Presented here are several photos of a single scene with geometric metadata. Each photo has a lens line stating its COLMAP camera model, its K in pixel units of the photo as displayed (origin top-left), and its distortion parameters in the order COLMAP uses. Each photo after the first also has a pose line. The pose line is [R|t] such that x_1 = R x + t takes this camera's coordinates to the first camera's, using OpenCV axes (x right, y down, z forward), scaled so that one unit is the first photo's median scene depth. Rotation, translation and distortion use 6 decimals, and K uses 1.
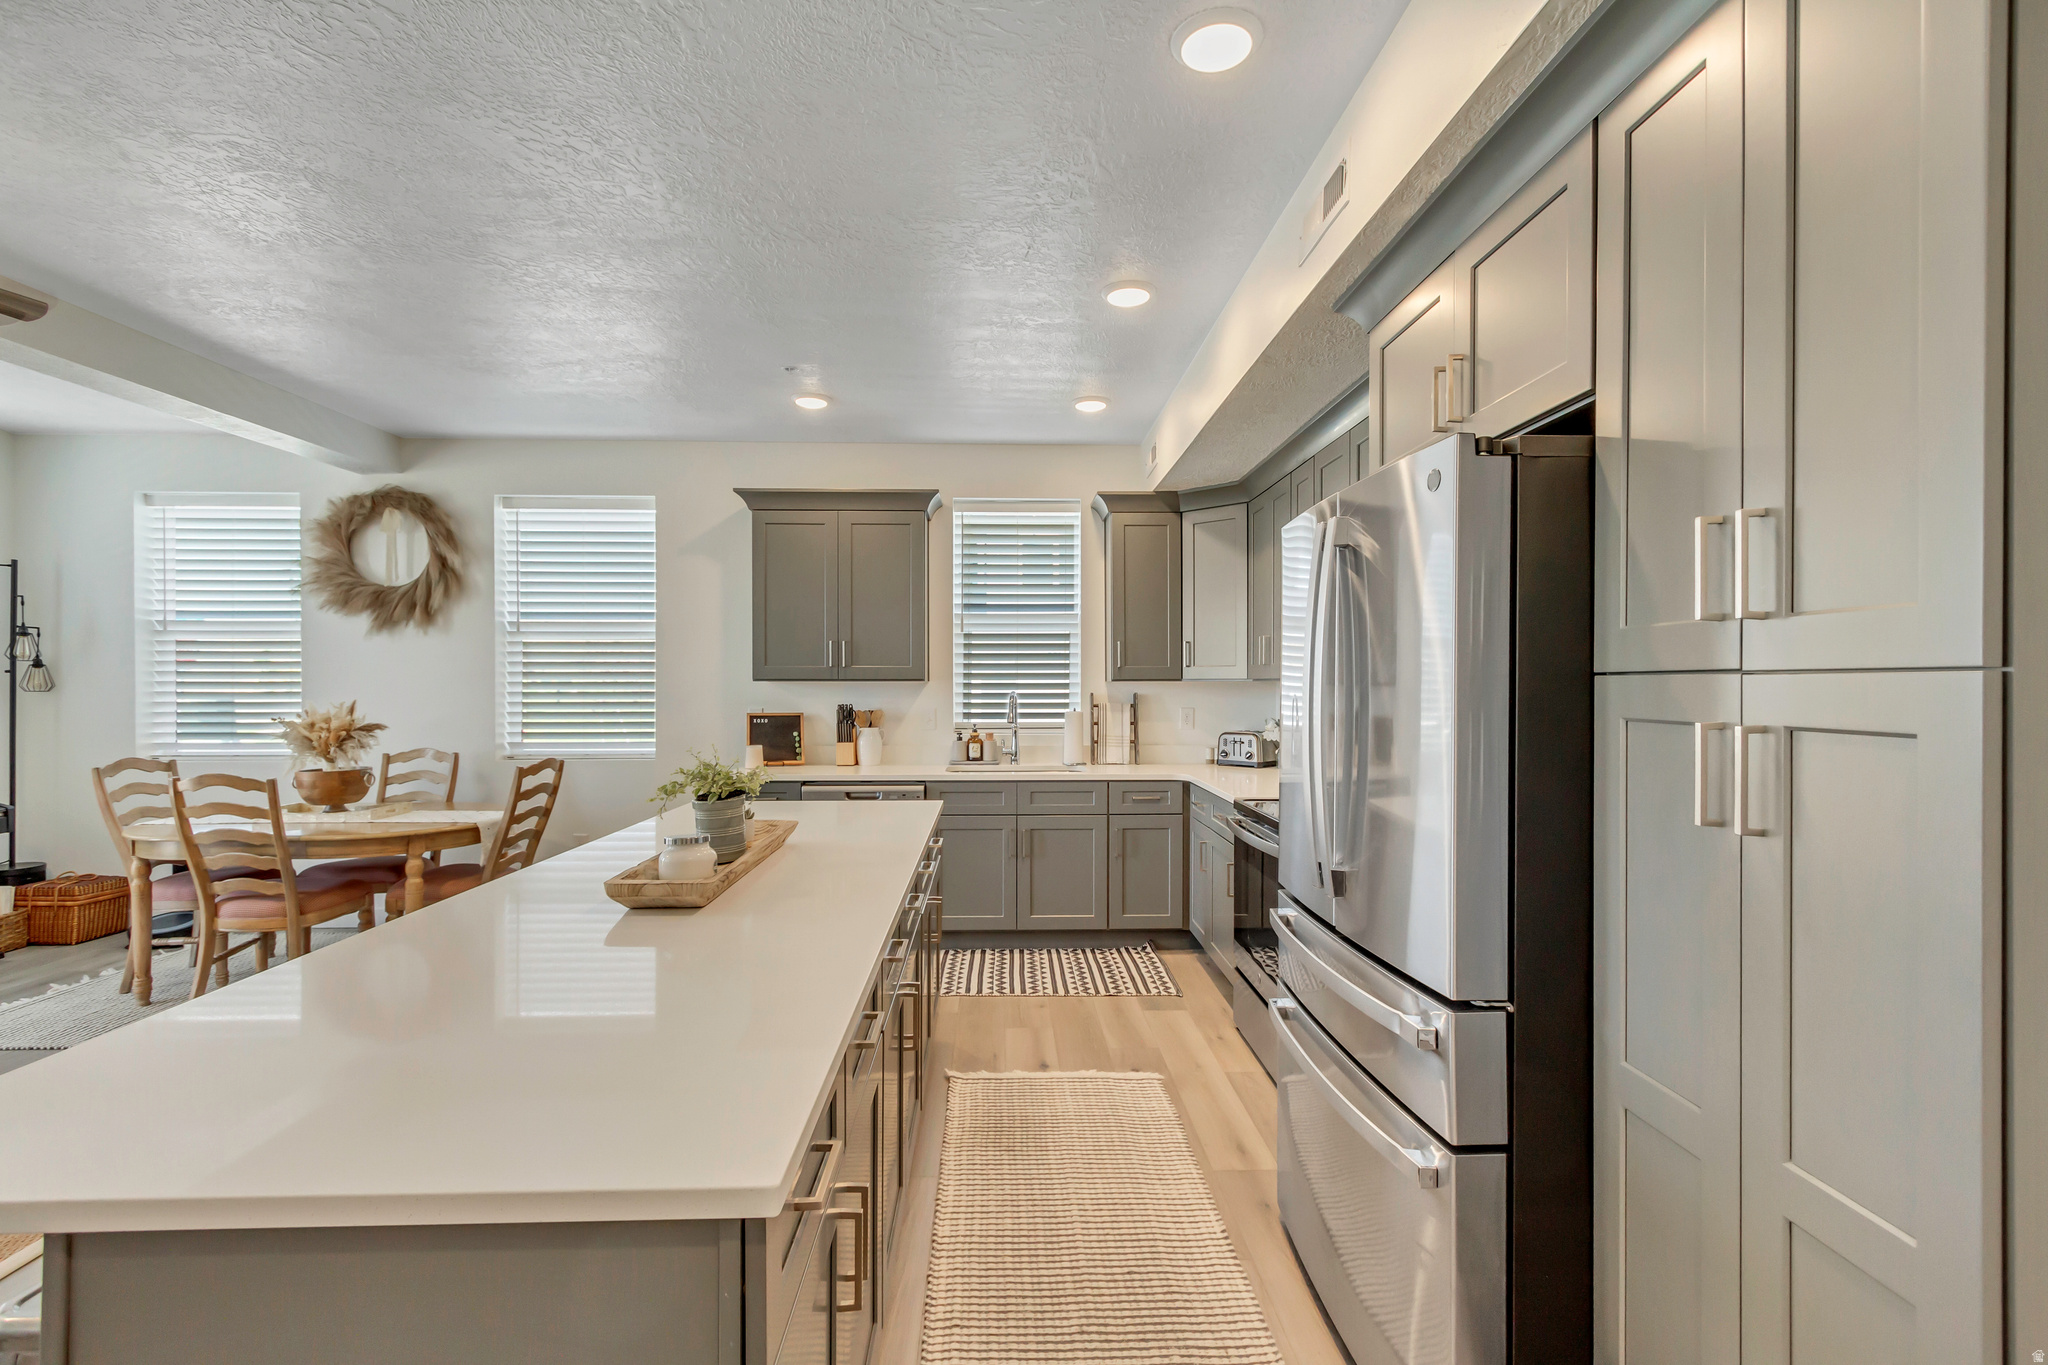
lens RADIAL K [[941.6, 0, 1027.9], [0, 941.6, 689.4], [0, 0, 1]] dist [0.005918, -0.001384]
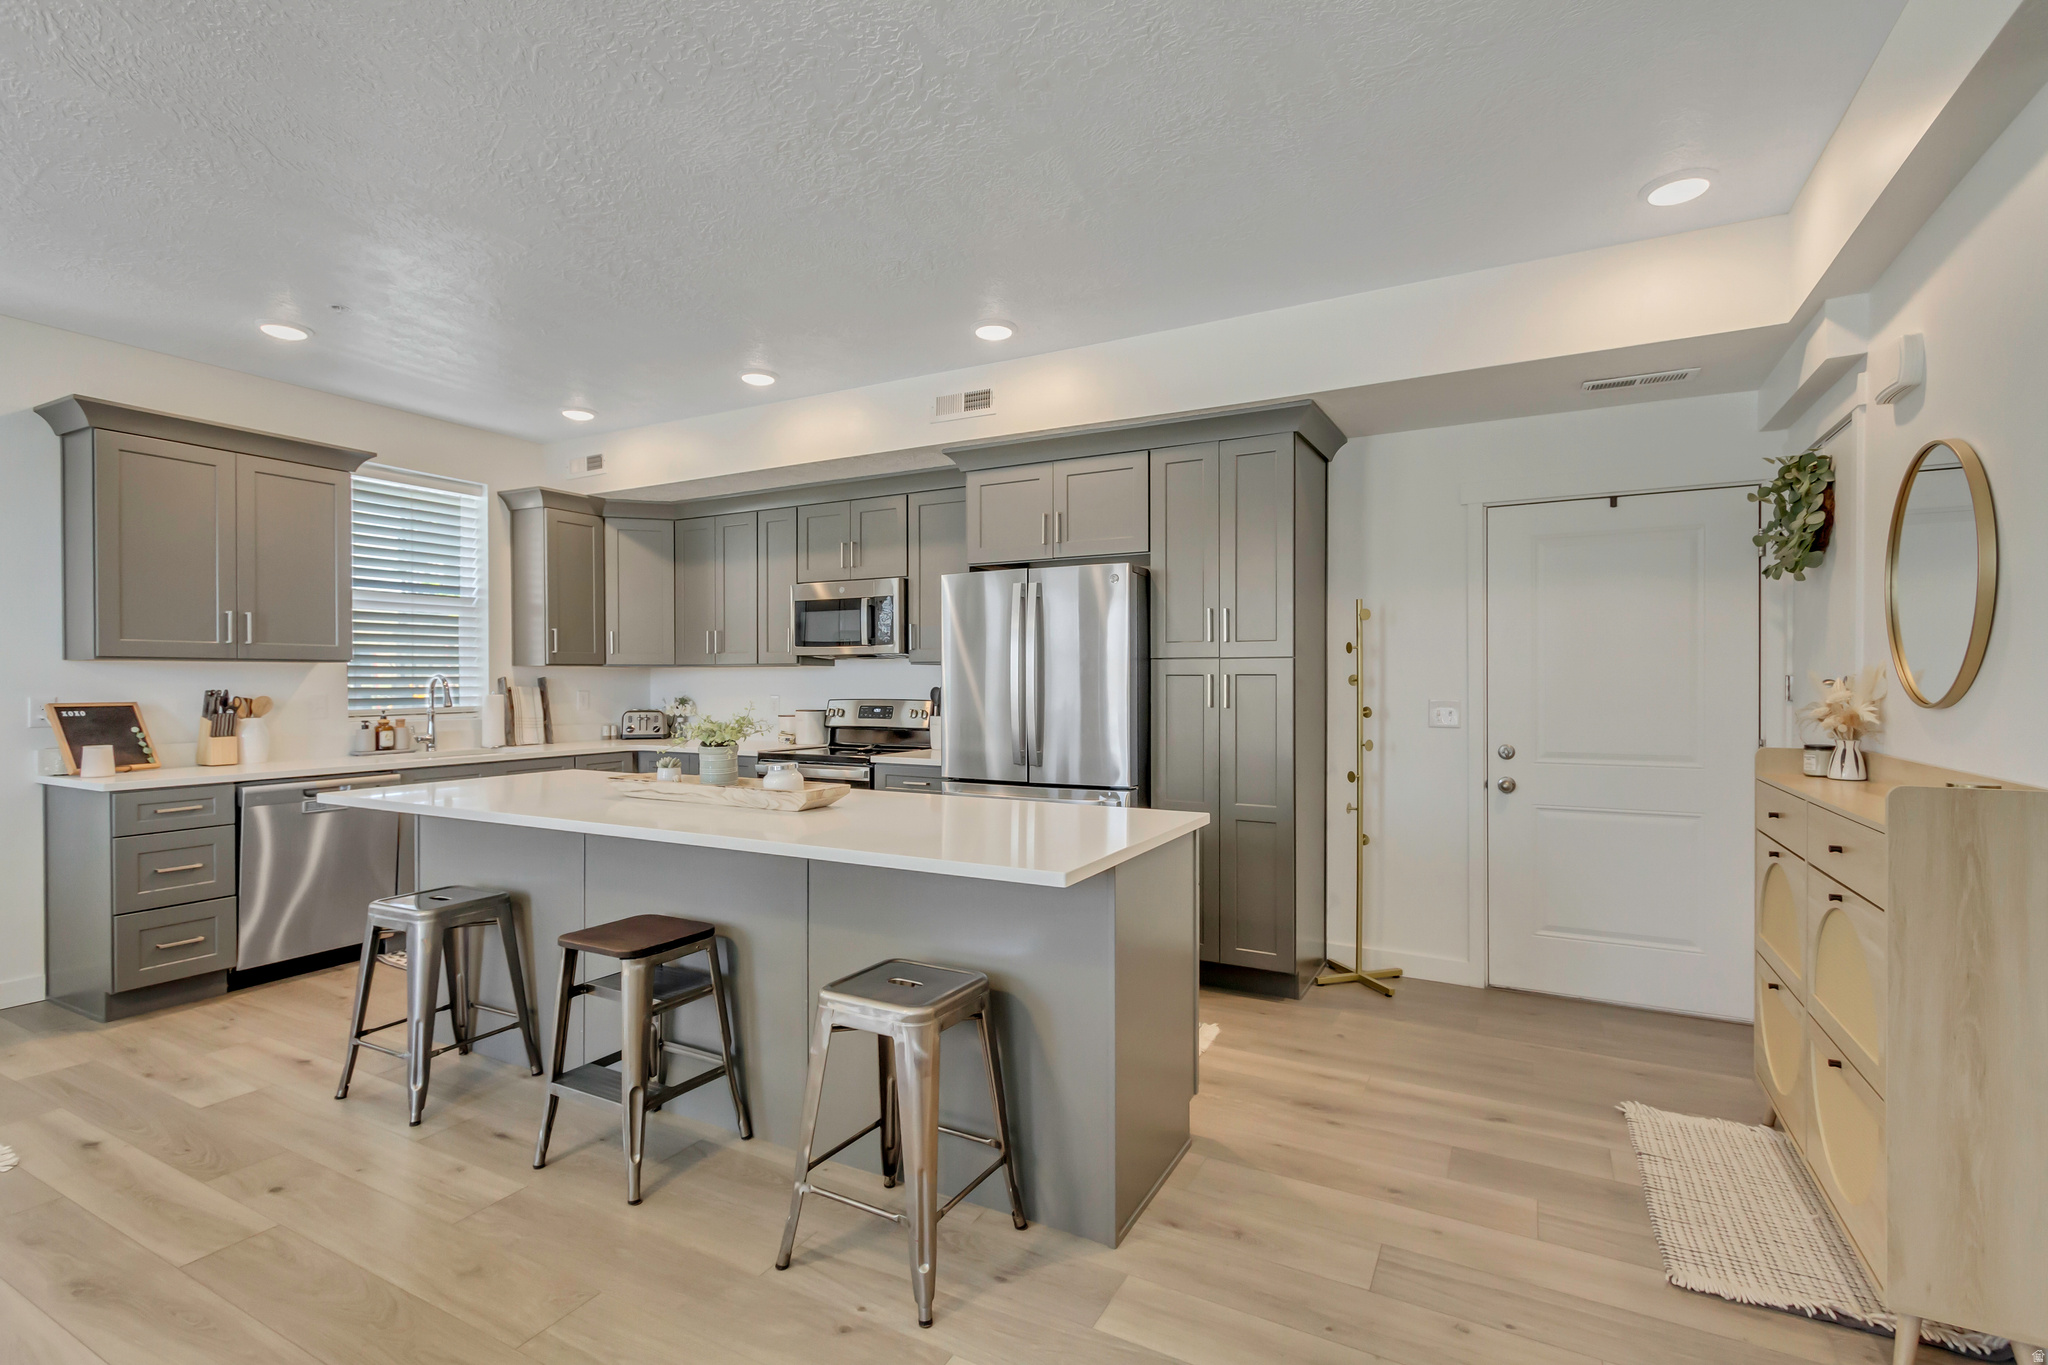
lens RADIAL K [[941.6, 0, 1034.2], [0, 941.6, 688.5], [0, 0, 1]] dist [0.005918, -0.001384]
pose [[0.496669, -0.008477, 0.867899, -0.562699], [0.006548, 0.999960, 0.006020, 0.014567], [-0.867915, 0.002693, 0.496705, -0.010251]]
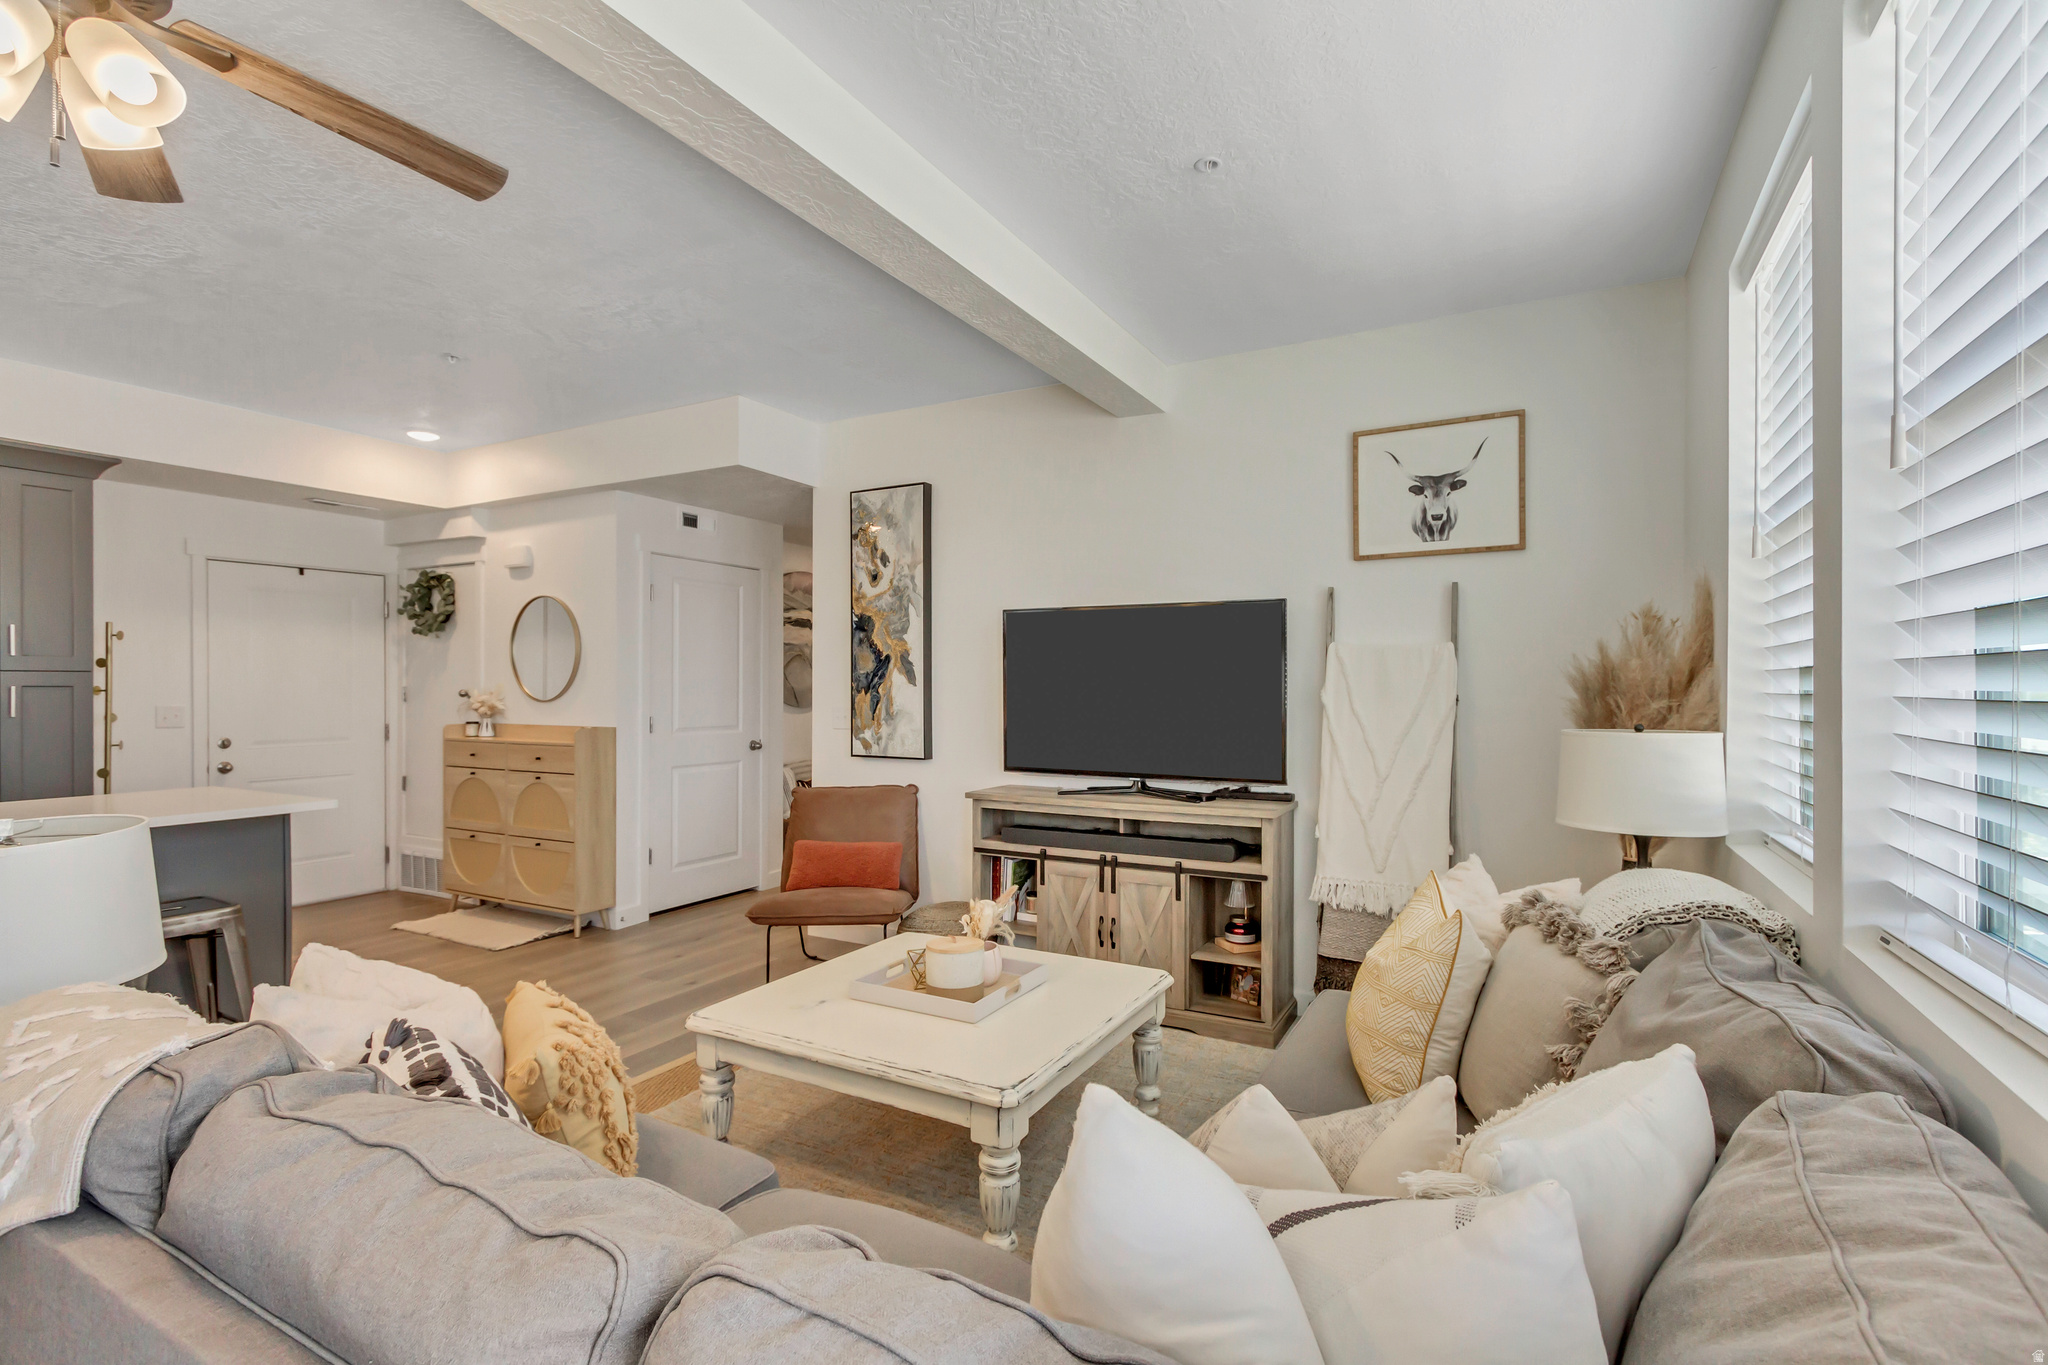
lens RADIAL K [[941.6, 0, 1016.9], [0, 941.6, 689.6], [0, 0, 1]] dist [0.005918, -0.001384]
pose [[-0.859377, -0.003680, 0.511329, -0.997590], [0.001414, 0.999953, 0.009574, 0.005354], [-0.511340, 0.008951, -0.859332, 0.497696]]
